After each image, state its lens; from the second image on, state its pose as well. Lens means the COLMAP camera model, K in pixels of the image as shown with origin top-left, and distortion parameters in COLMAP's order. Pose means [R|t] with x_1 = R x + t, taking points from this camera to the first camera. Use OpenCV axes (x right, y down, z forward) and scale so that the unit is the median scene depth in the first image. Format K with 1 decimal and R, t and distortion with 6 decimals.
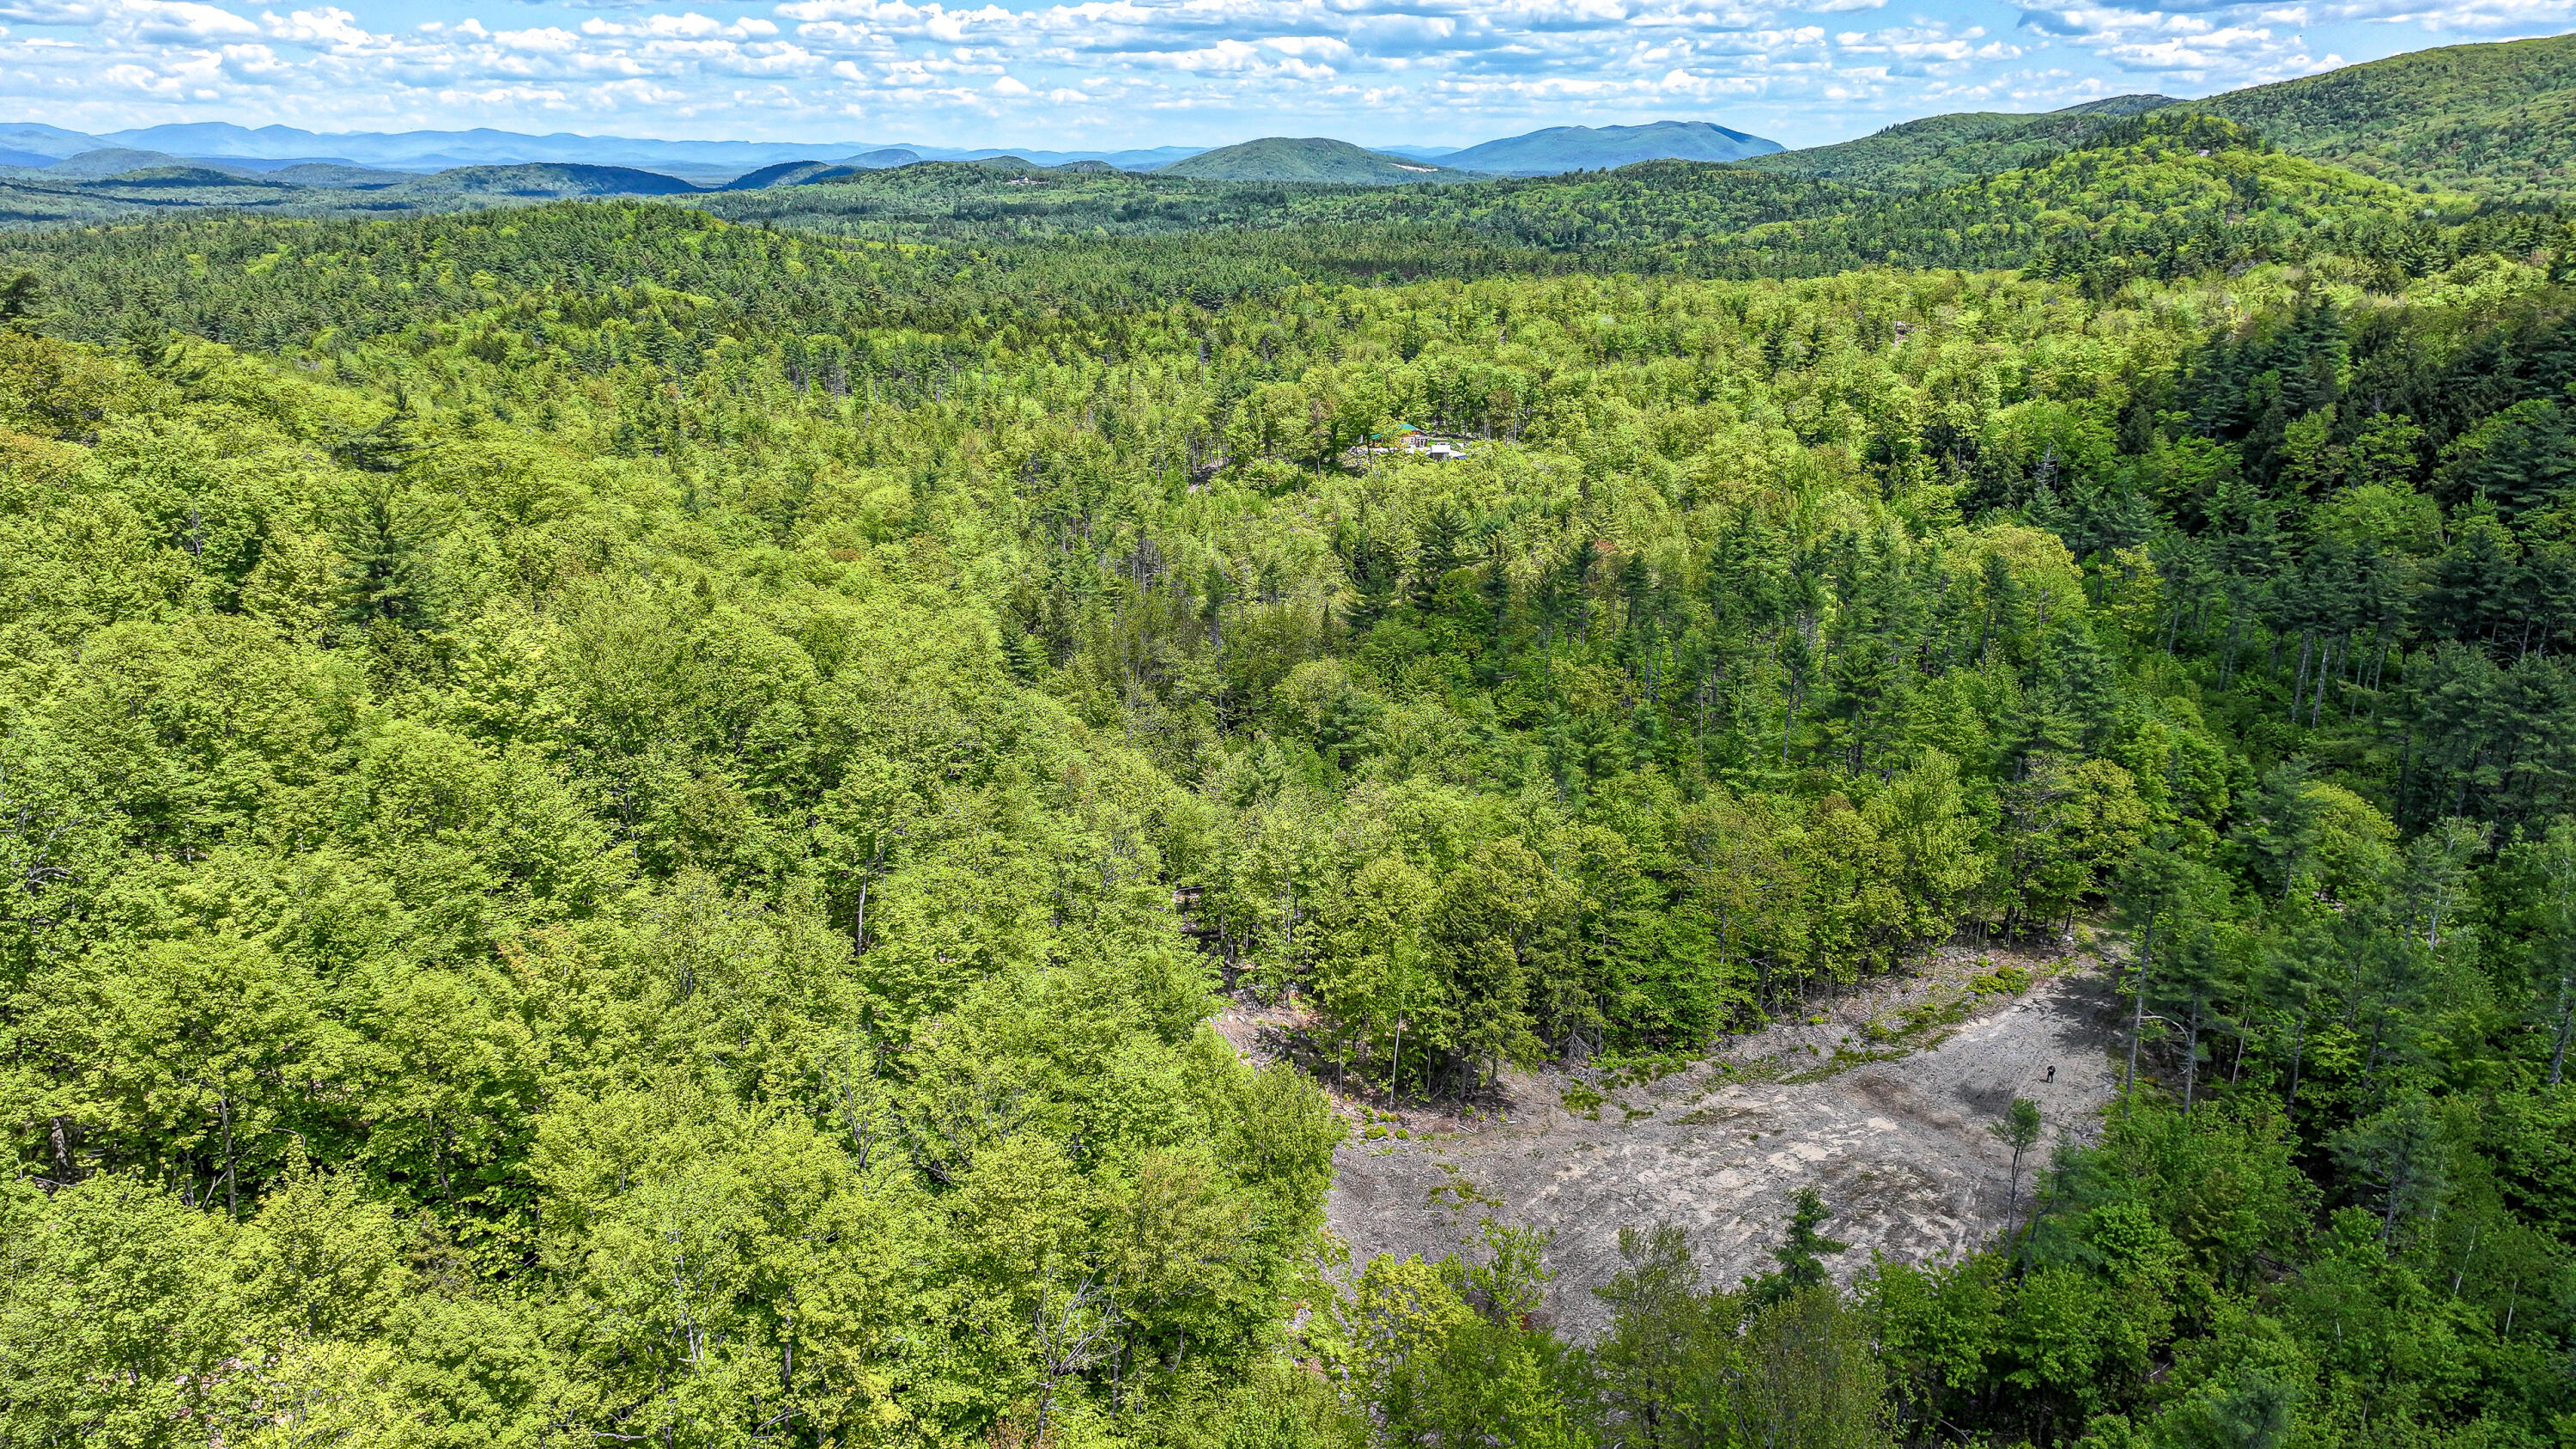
lens RADIAL K [[1826.9, 0, 1298.6], [0, 1826.9, 709.9], [0, 0, 1]] dist [0.012551, 0.003846]
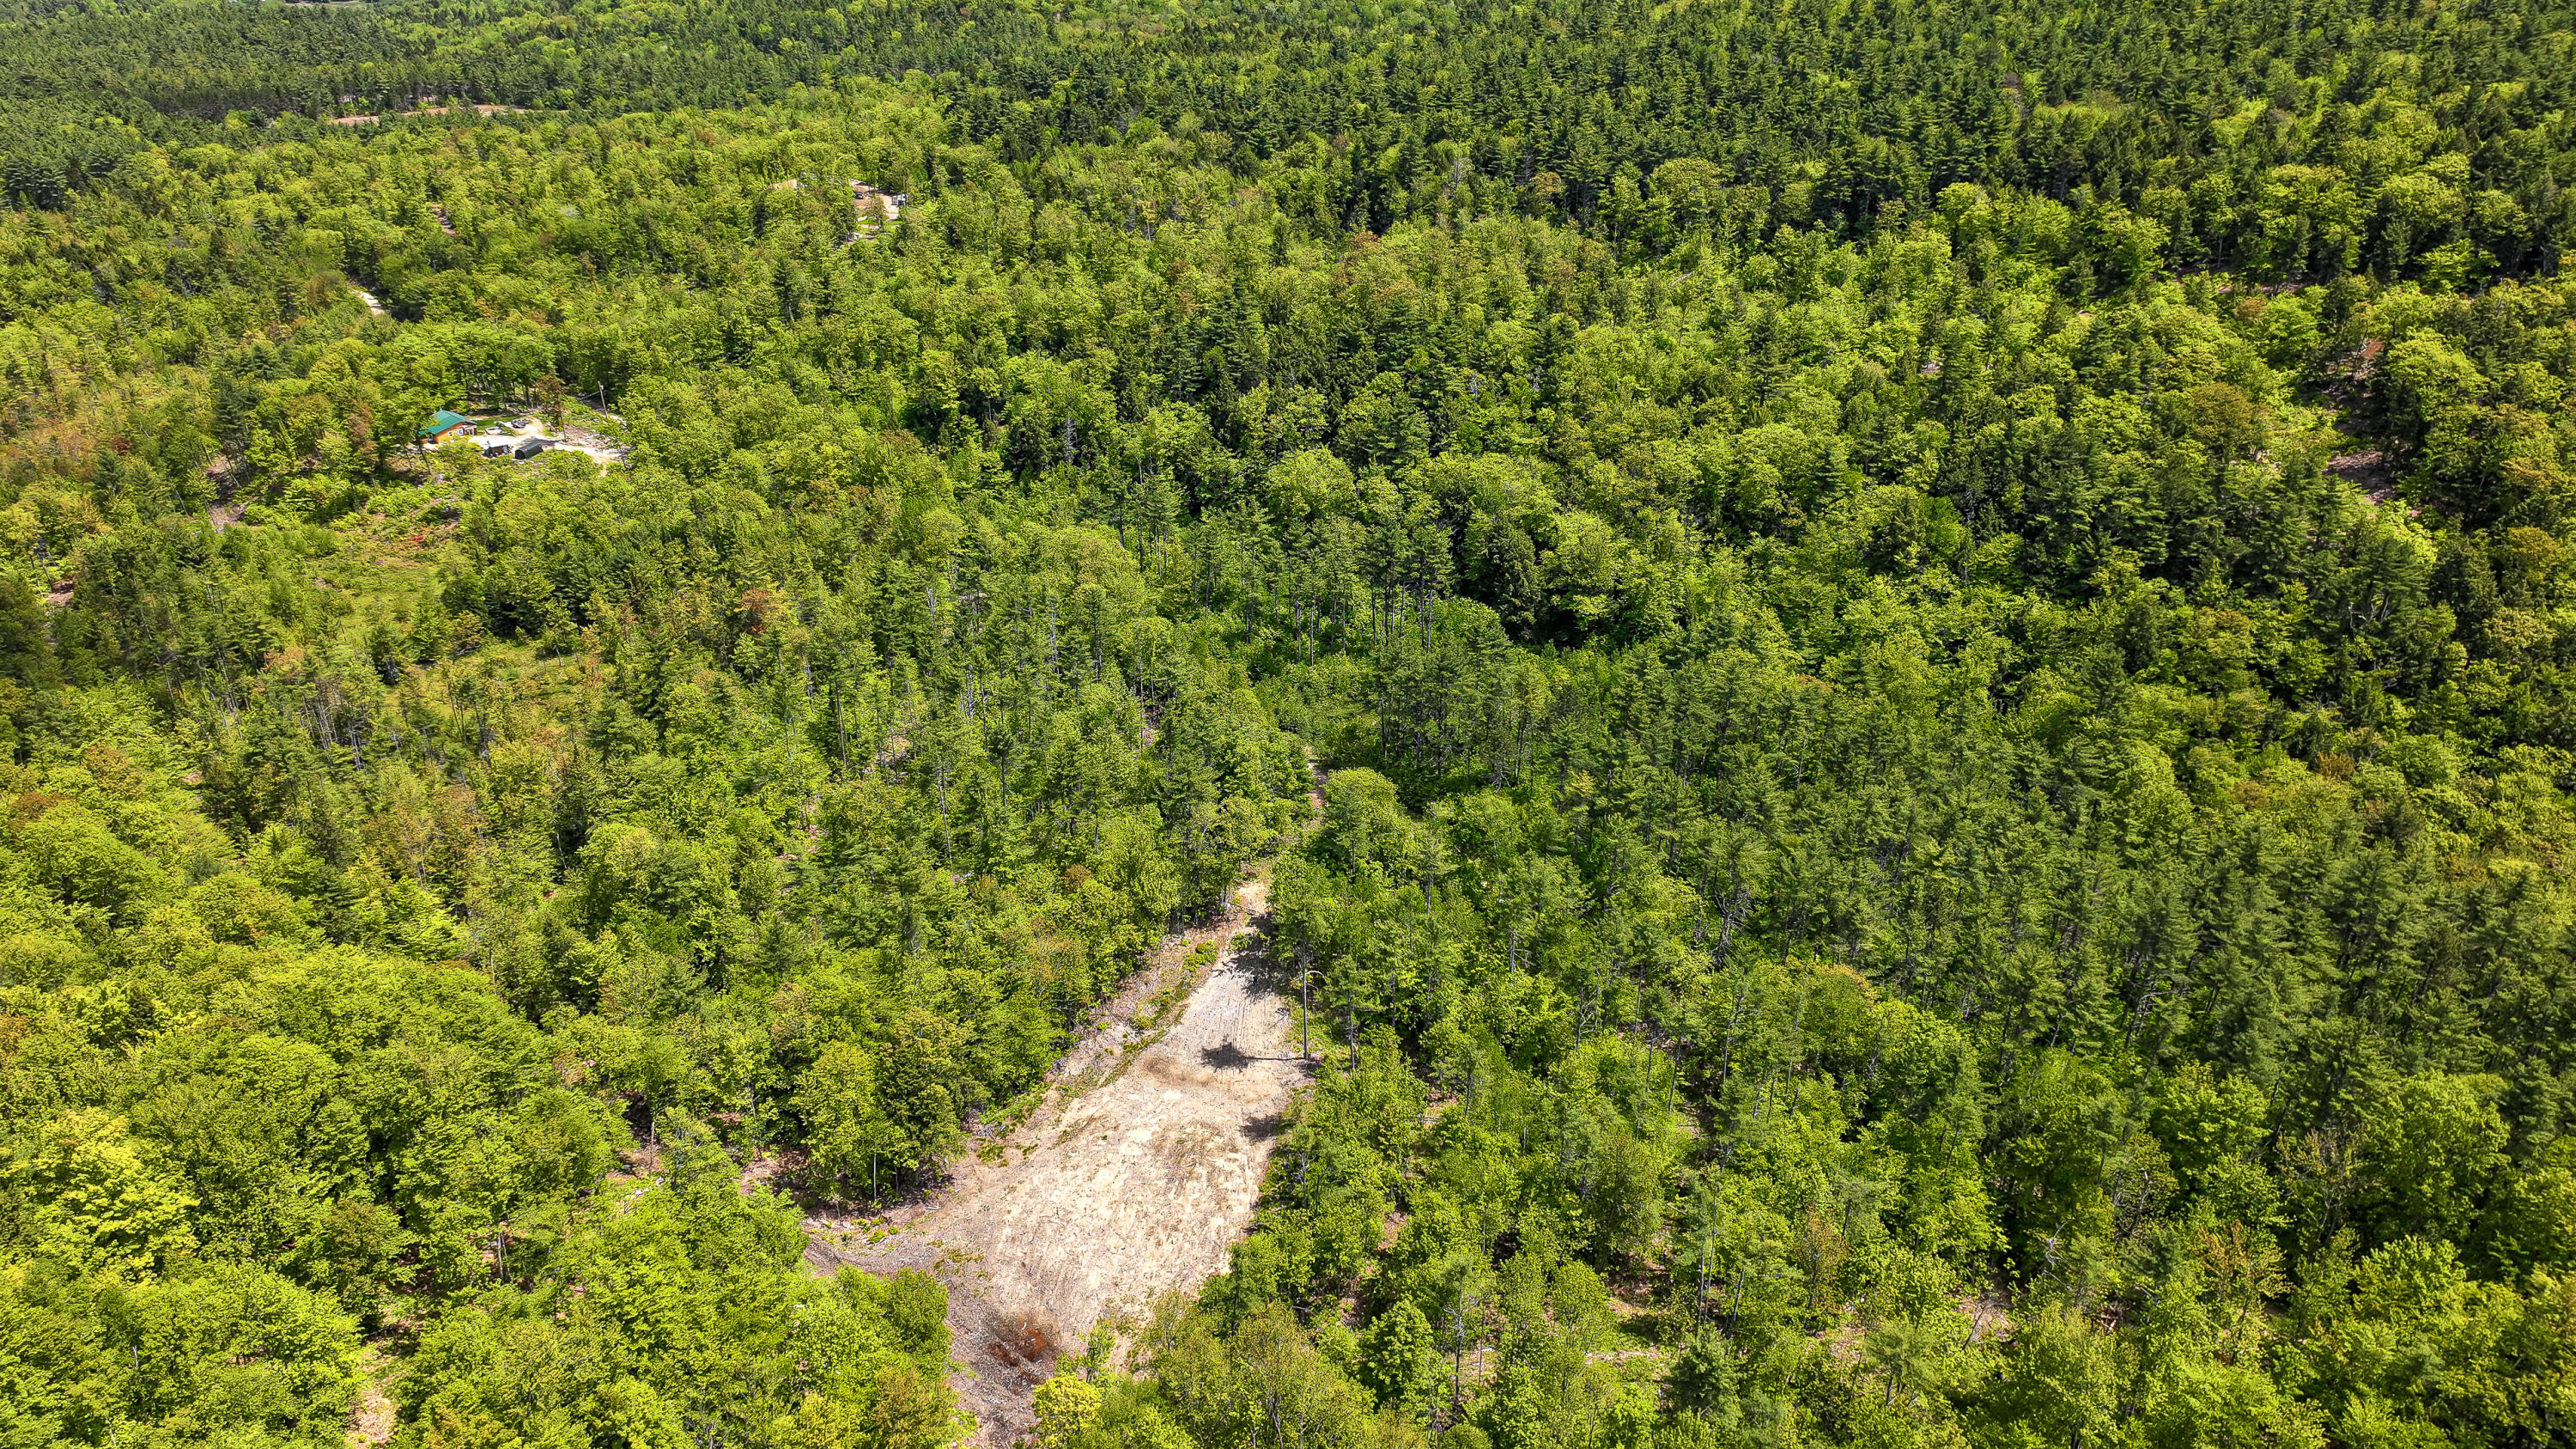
lens RADIAL K [[1826.9, 0, 1290.9], [0, 1826.9, 732.7], [0, 0, 1]] dist [0.012551, 0.003846]
pose [[0.834743, -0.249279, 0.490983, -0.160666], [0.163645, 0.963679, 0.211052, -0.218964], [-0.525761, -0.095827, 0.845217, -0.188531]]
